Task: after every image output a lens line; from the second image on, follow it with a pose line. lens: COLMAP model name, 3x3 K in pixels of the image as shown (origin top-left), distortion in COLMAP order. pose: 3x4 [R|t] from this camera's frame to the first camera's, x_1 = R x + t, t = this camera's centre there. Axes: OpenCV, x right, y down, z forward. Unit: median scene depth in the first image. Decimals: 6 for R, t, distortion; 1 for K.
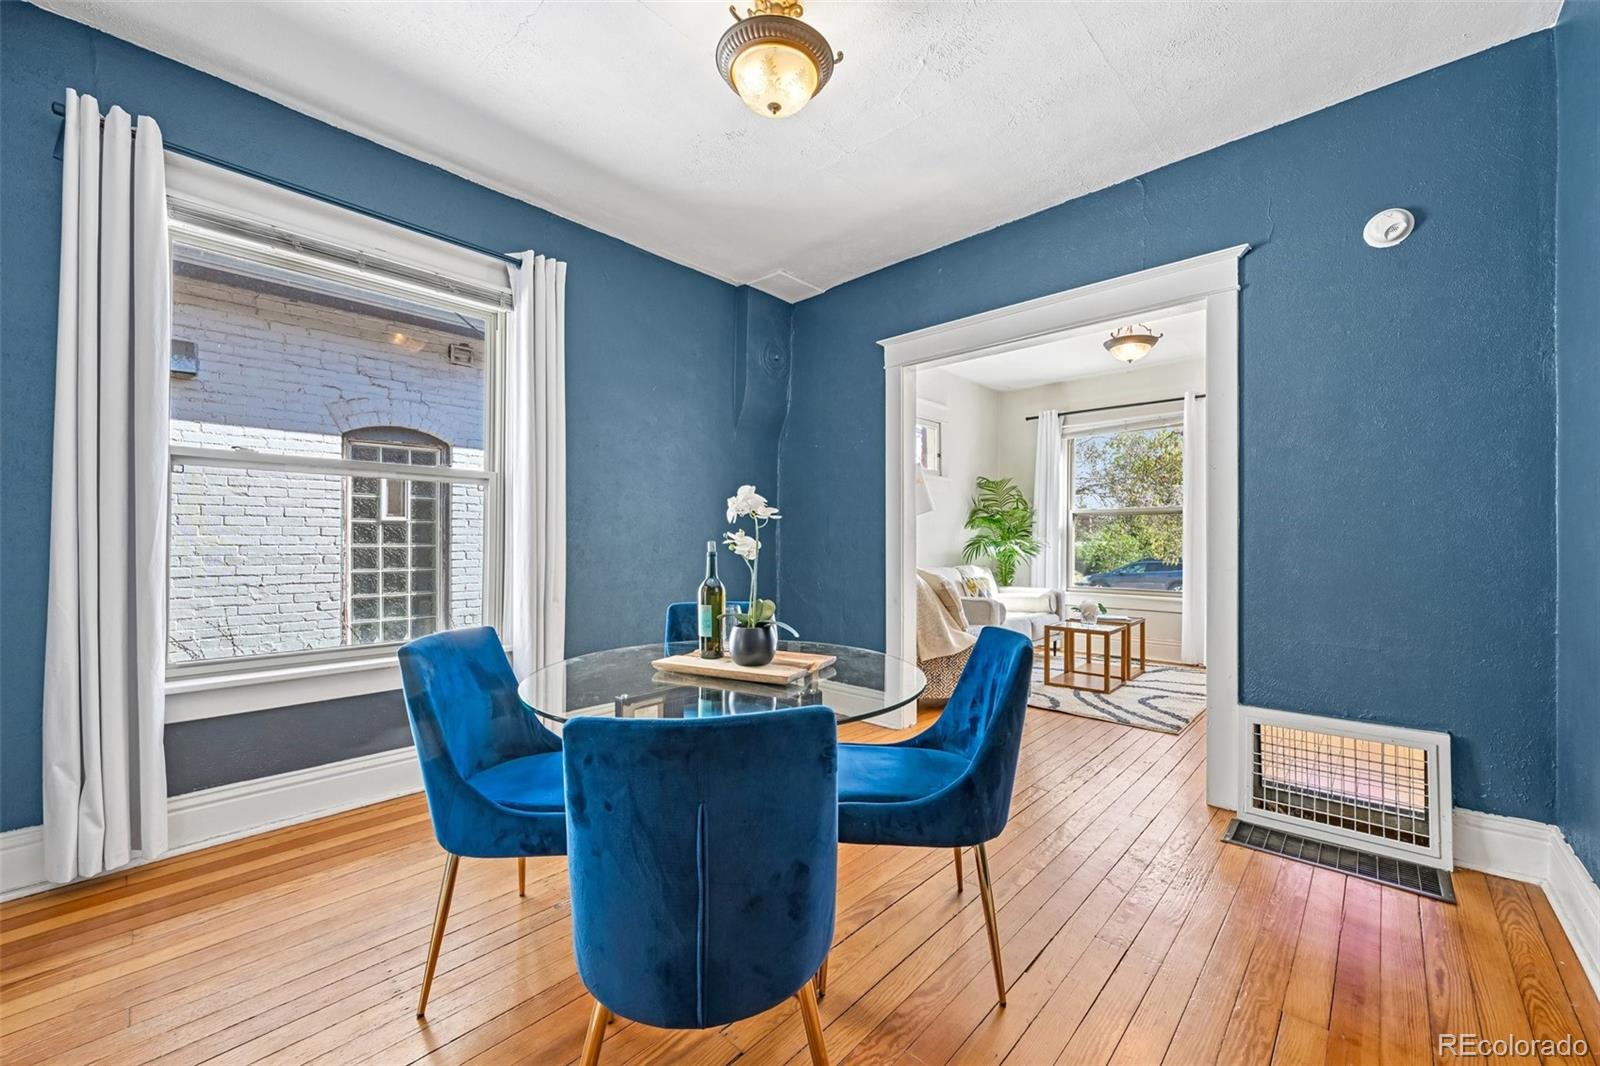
lens RADIAL K [[634.3, 0, 791.9], [0, 634.3, 537.7], [0, 0, 1]] dist [0.000556, 0.000056]
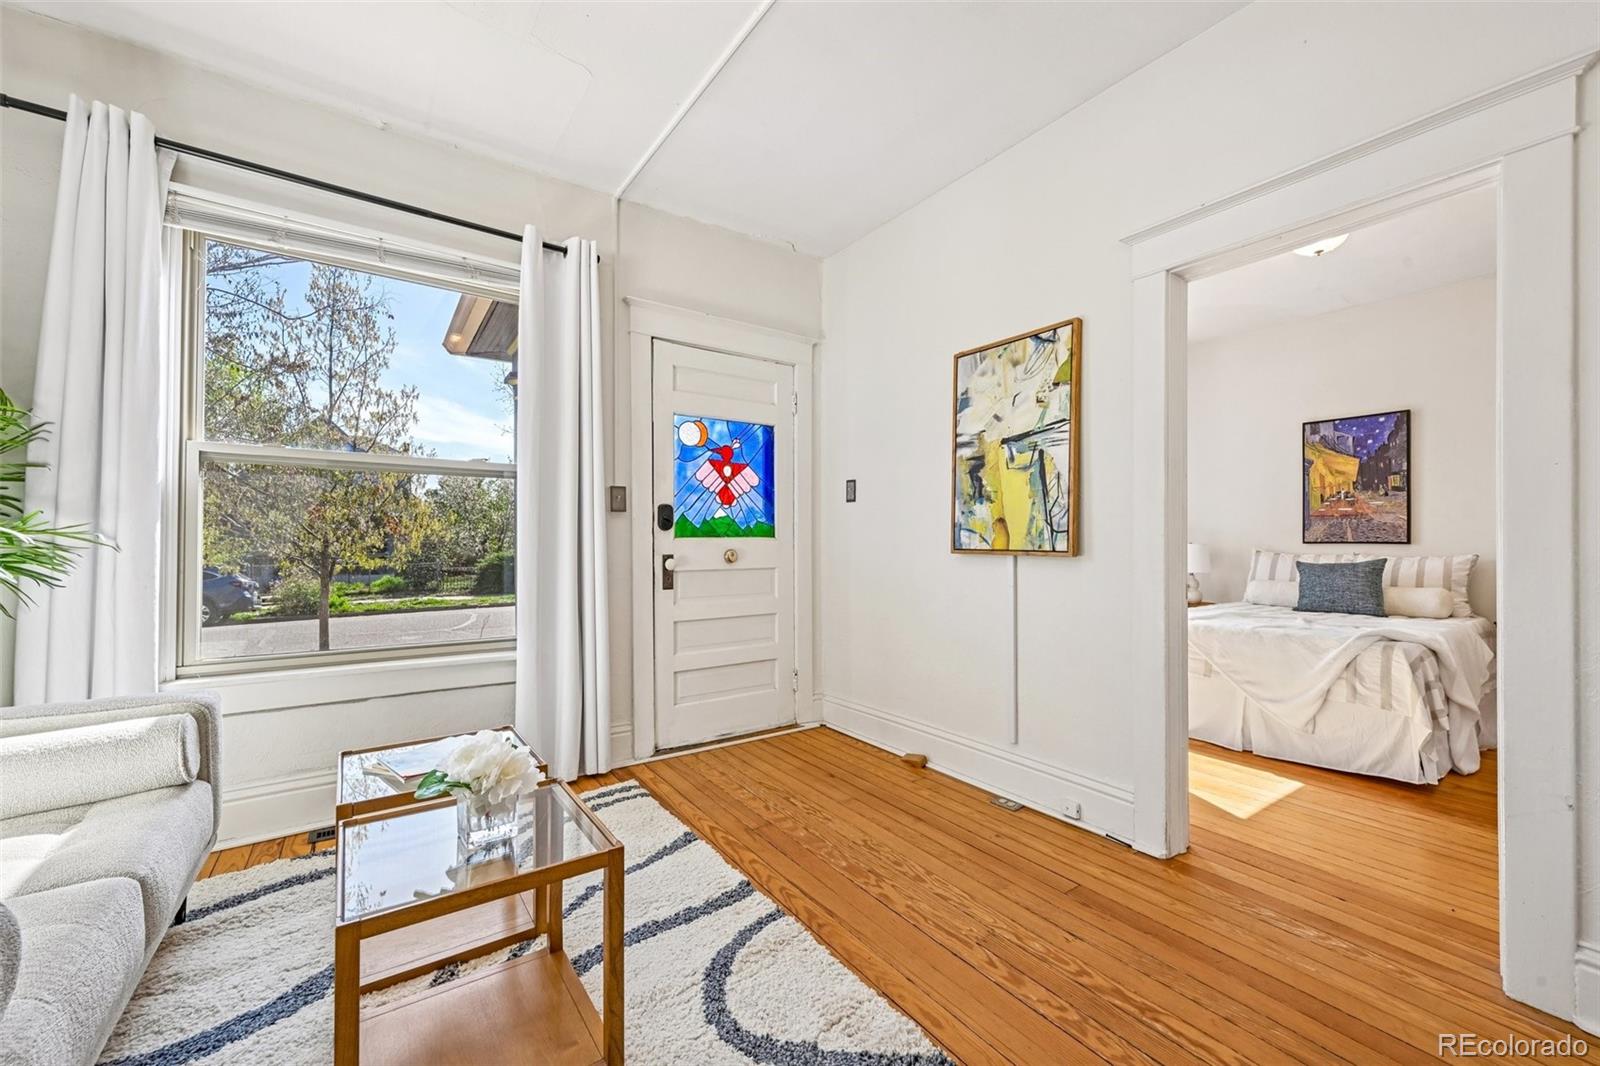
lens RADIAL K [[628.9, 0, 804.8], [0, 628.9, 539.7], [0, 0, 1]] dist [0.001200, 0.000249]
pose [[0.205308, 0.007130, 0.978671, 0.240189], [-0.007509, 0.999956, -0.005710, 0.013197], [-0.978669, -0.006176, 0.205352, 0.838927]]
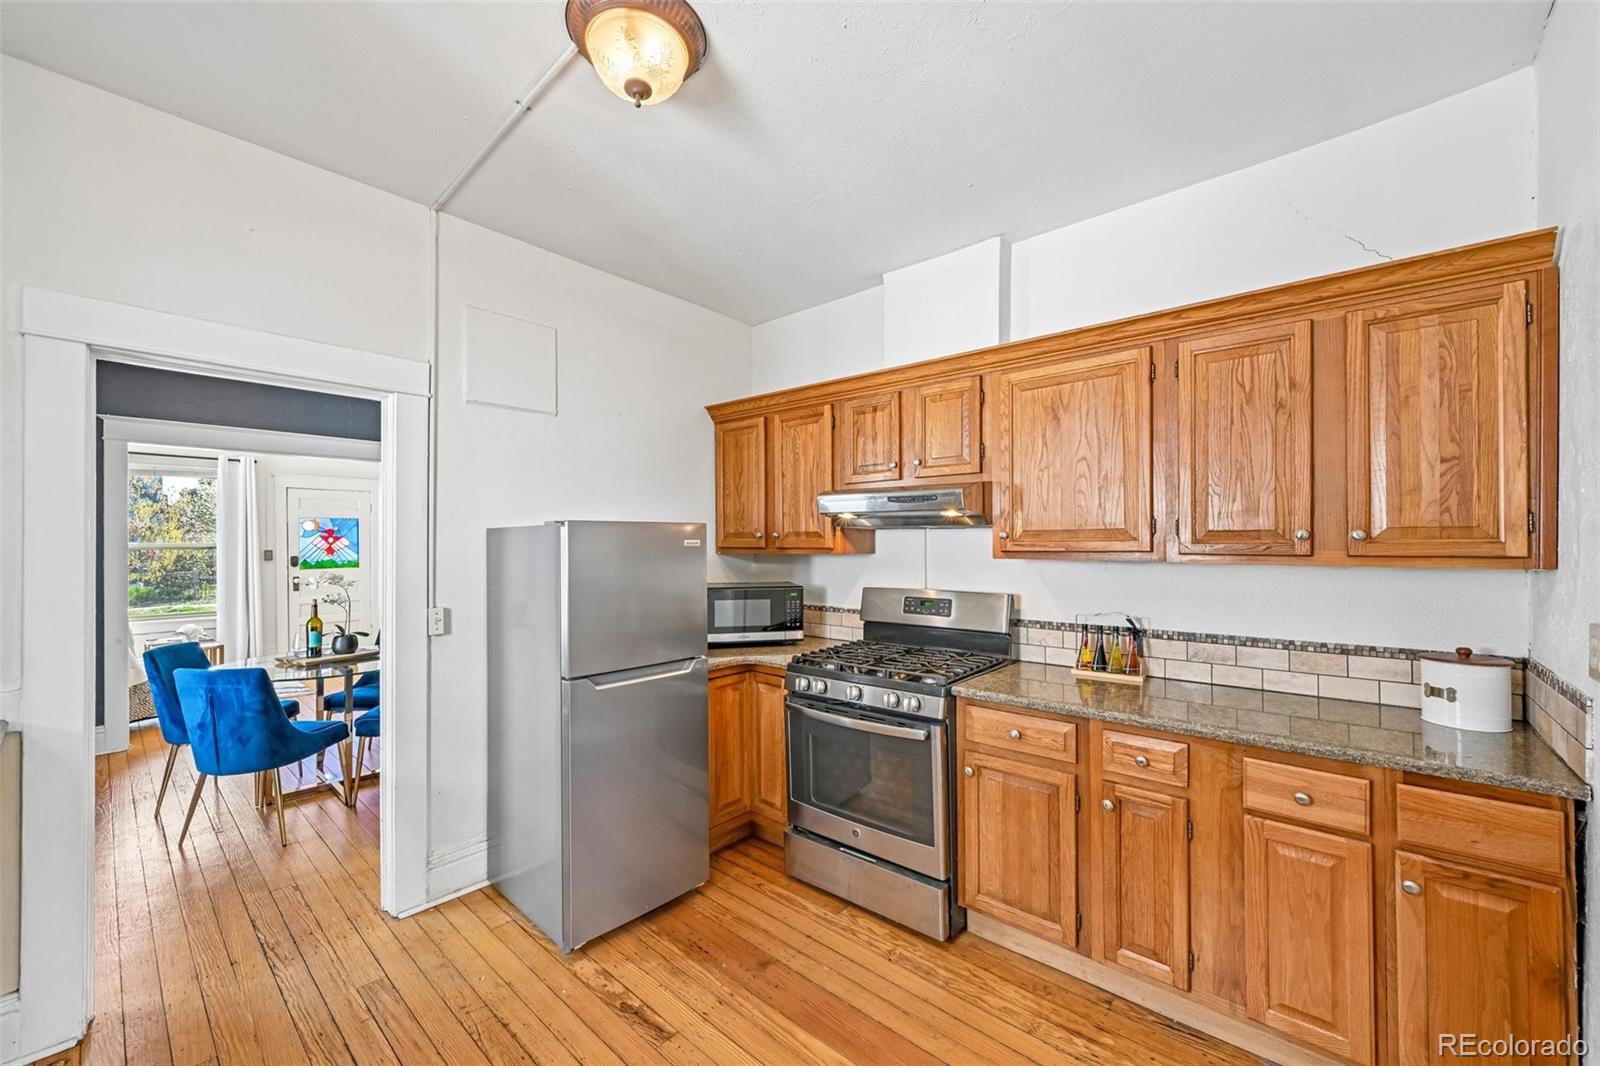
lens RADIAL K [[628.9, 0, 804.8], [0, 628.9, 539.7], [0, 0, 1]] dist [0.001200, 0.000249]
pose [[-0.029251, 0.003208, 0.999567, -0.824048], [-0.000848, 0.999994, -0.003234, -0.067353], [-0.999572, -0.000942, -0.029248, -0.172603]]
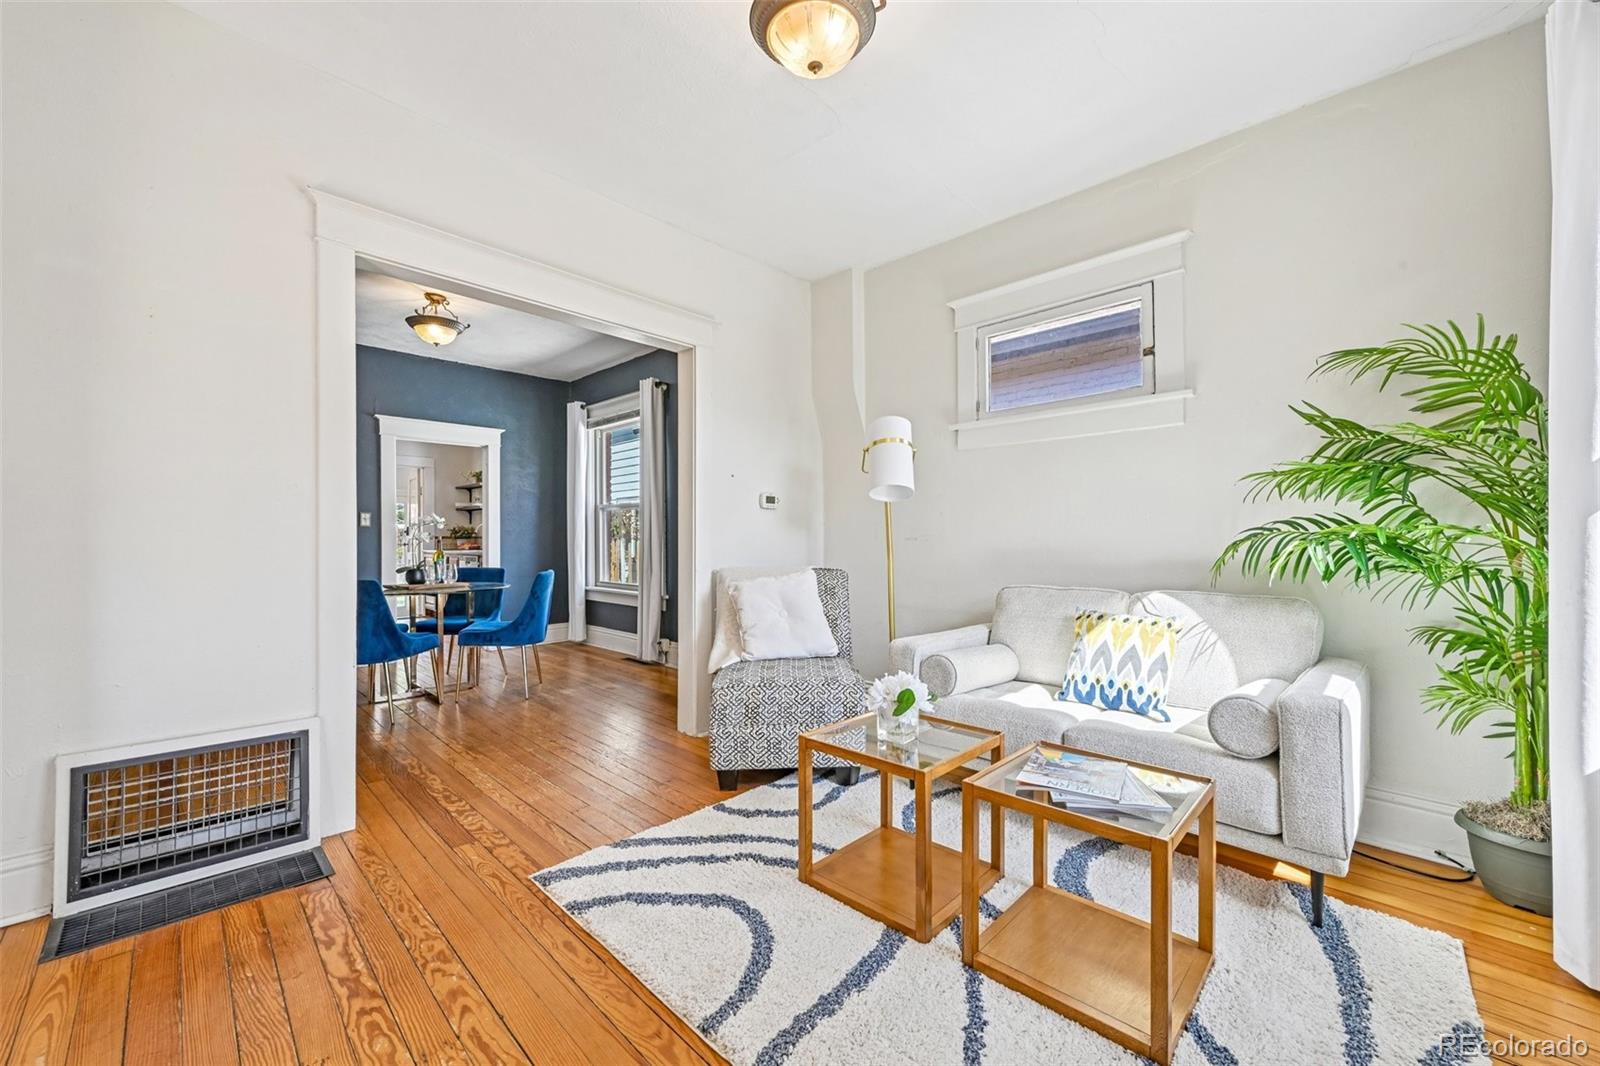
lens RADIAL K [[628.9, 0, 804.8], [0, 628.9, 539.7], [0, 0, 1]] dist [0.001200, 0.000249]
pose [[-0.024661, -0.006425, -0.999675, 0.909282], [0.000408, 0.999979, -0.006437, 0.015296], [0.999696, -0.000567, -0.024658, 0.982462]]
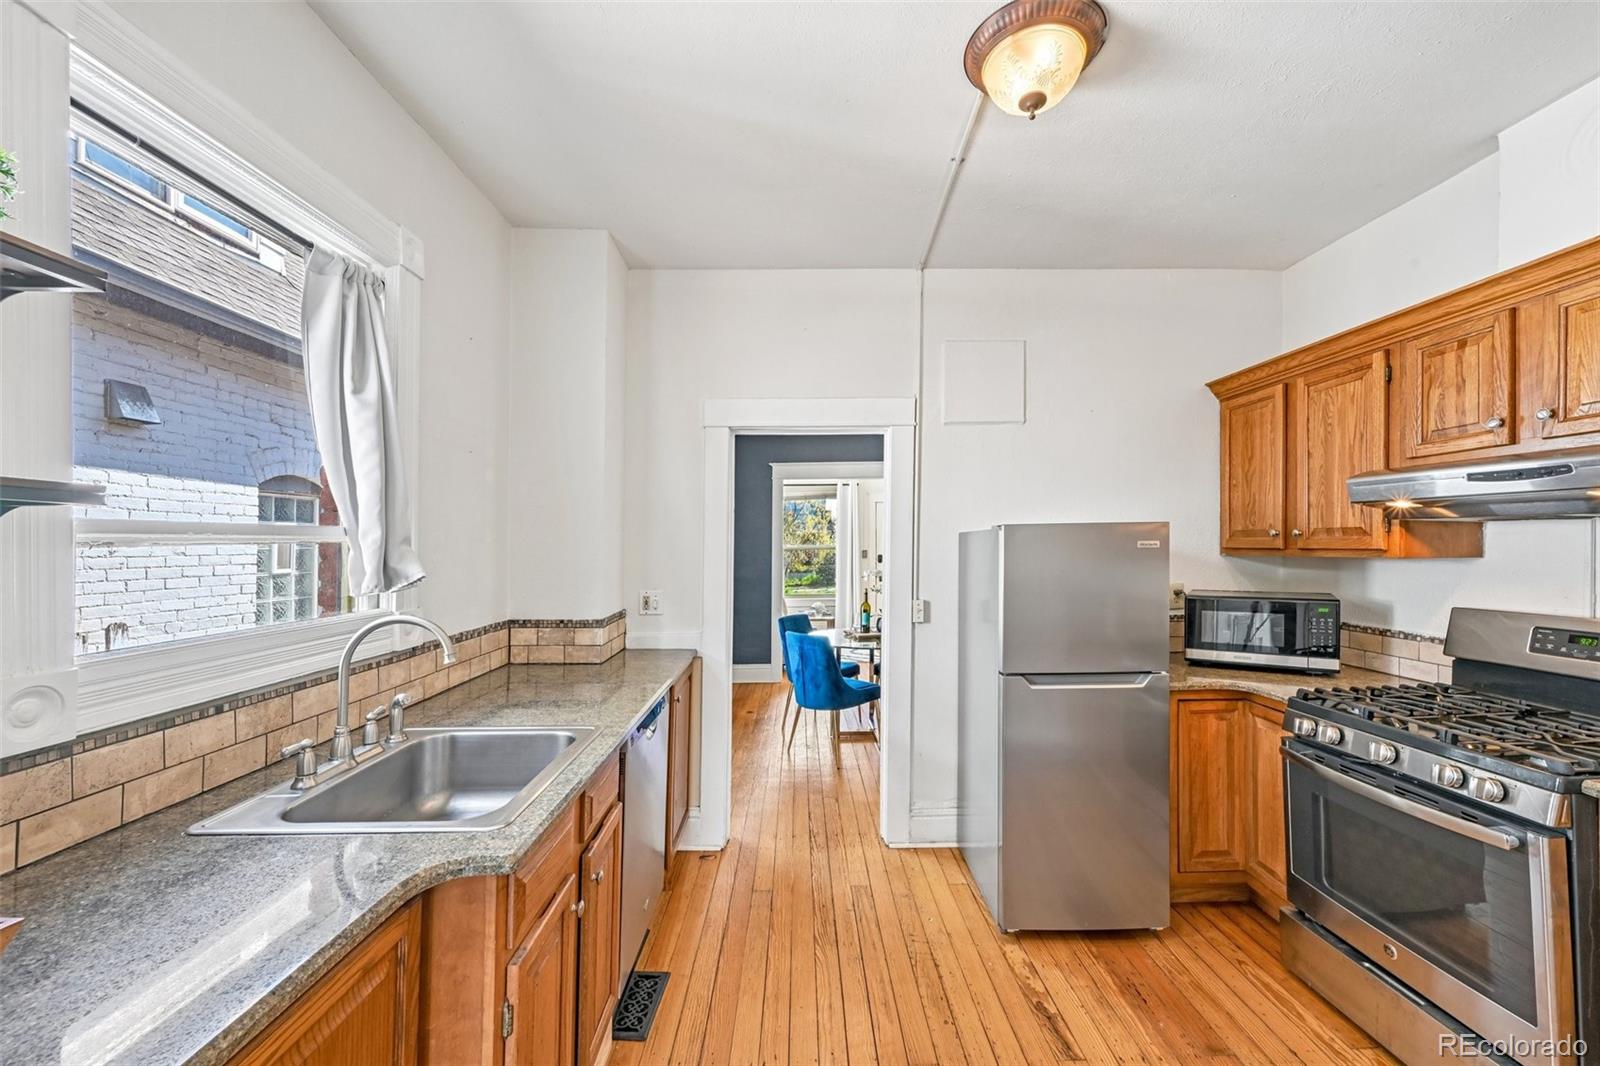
lens RADIAL K [[632.0, 0, 810.1], [0, 632.0, 531.9], [0, 0, 1]] dist [0.000371, 0.000274]
pose [[0.715332, 0.004545, 0.698770, -0.810706], [0.010996, 0.999782, -0.017760, -0.070352], [-0.698698, 0.020388, 0.715126, -0.259823]]
